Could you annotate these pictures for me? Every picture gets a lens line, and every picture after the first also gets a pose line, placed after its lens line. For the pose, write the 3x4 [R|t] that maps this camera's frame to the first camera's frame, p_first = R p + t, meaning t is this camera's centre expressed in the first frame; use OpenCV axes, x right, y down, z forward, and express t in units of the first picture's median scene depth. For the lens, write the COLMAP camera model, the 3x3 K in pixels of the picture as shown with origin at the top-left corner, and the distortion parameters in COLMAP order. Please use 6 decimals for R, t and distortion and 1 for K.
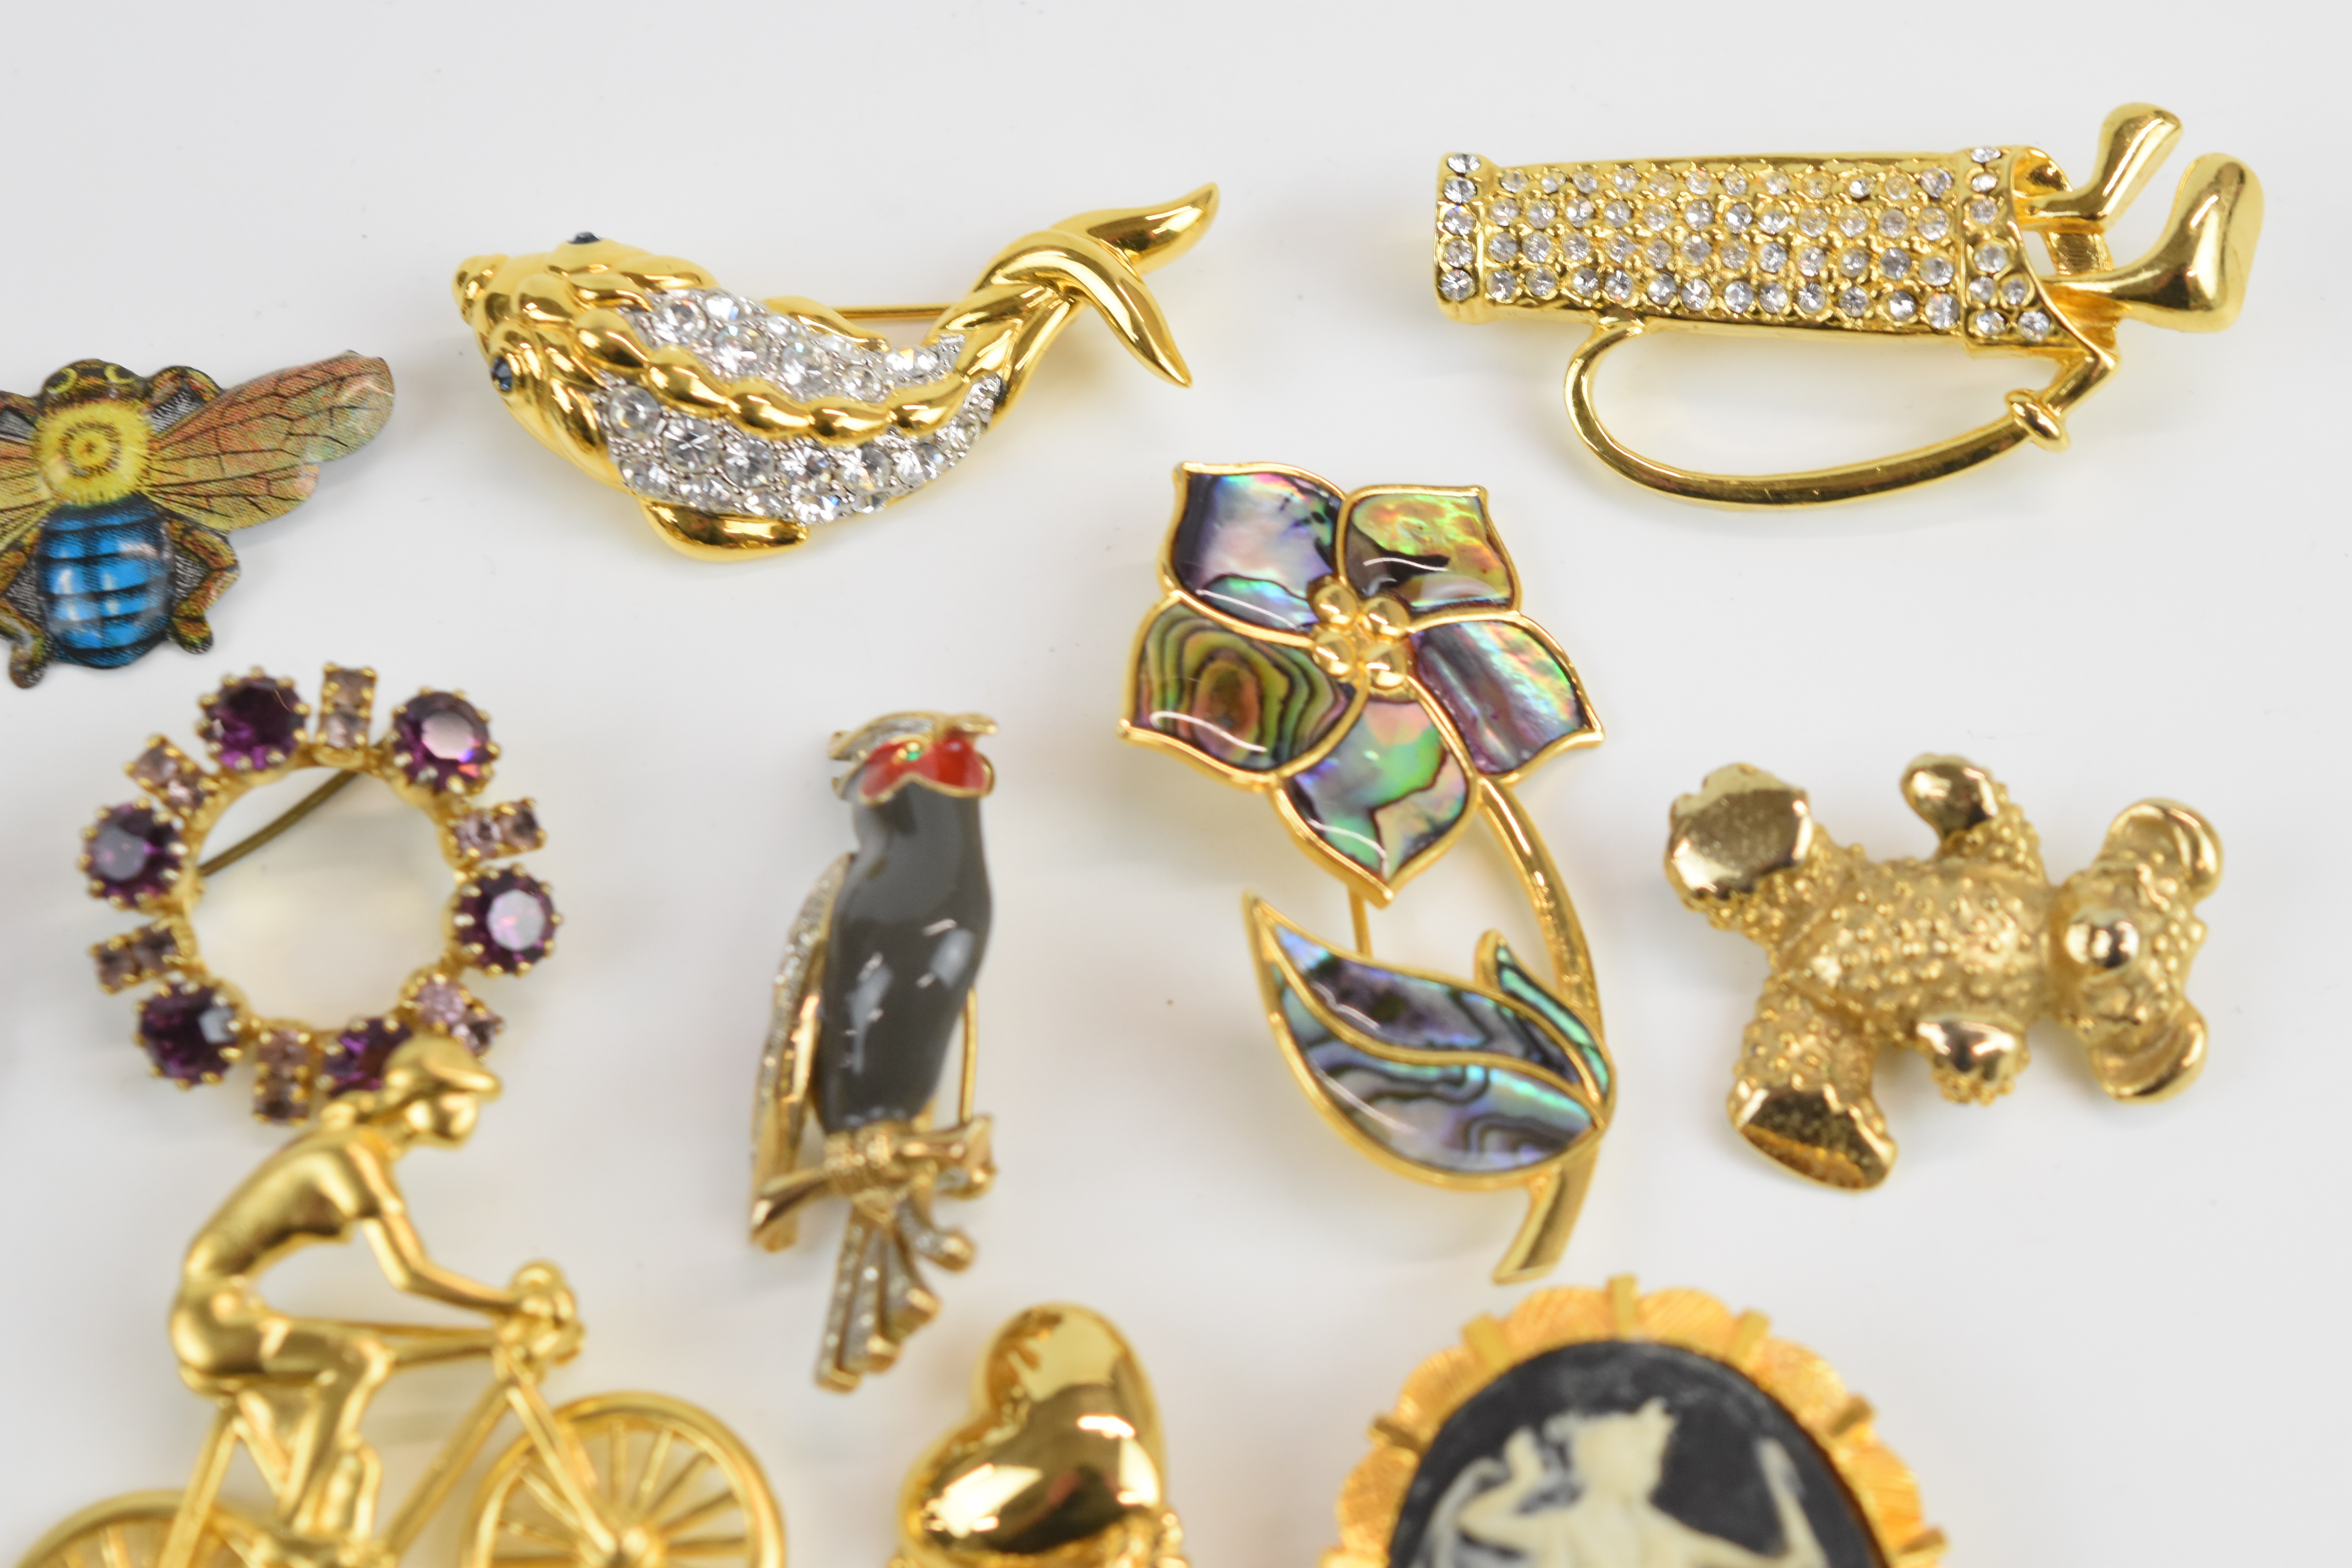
lens RADIAL K [[5494.2, 0, 1251.0], [0, 5494.2, 782.4], [0, 0, 1]] dist [0.064842, 0.243565]
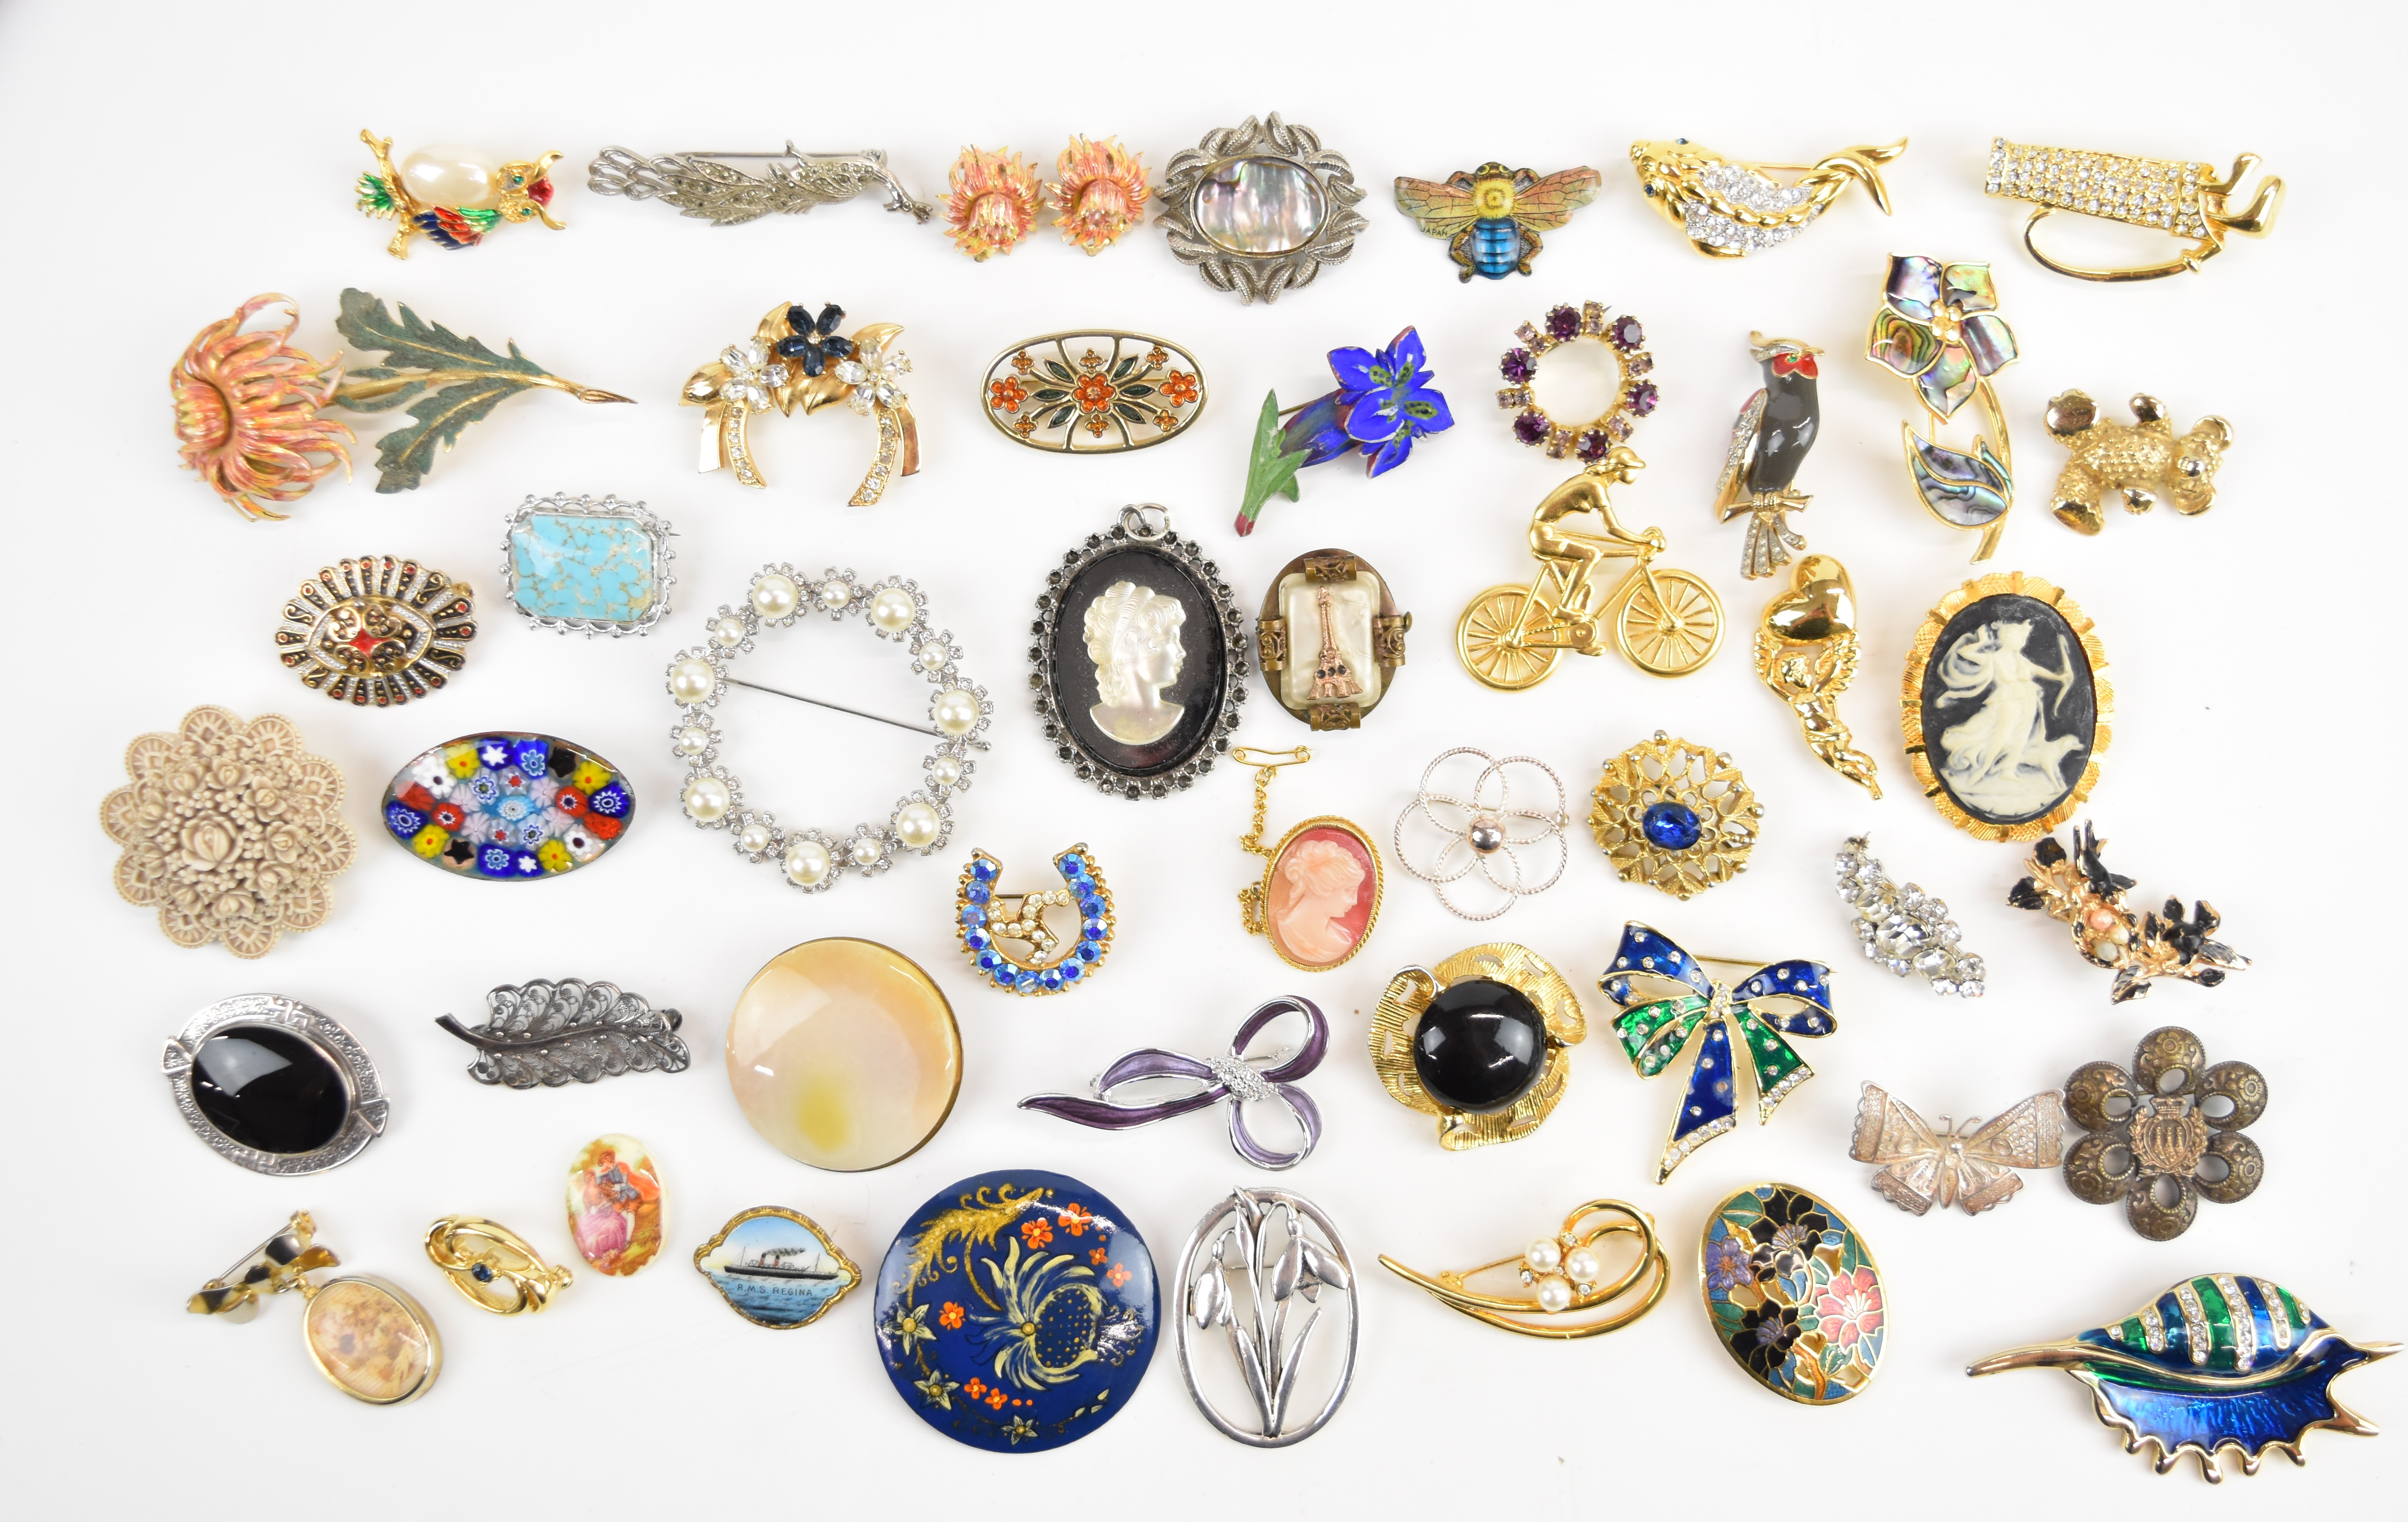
lens RADIAL K [[2809.5, 0, 1204.0], [0, 2809.5, 761.0], [0, 0, 1]] dist [-0.061671, -0.031650]
pose [[0.995800, 0.091557, -0.000631, -0.347952], [-0.084880, 0.925724, 0.368553, -0.323138], [0.034328, -0.366951, 0.929607, -0.446719]]
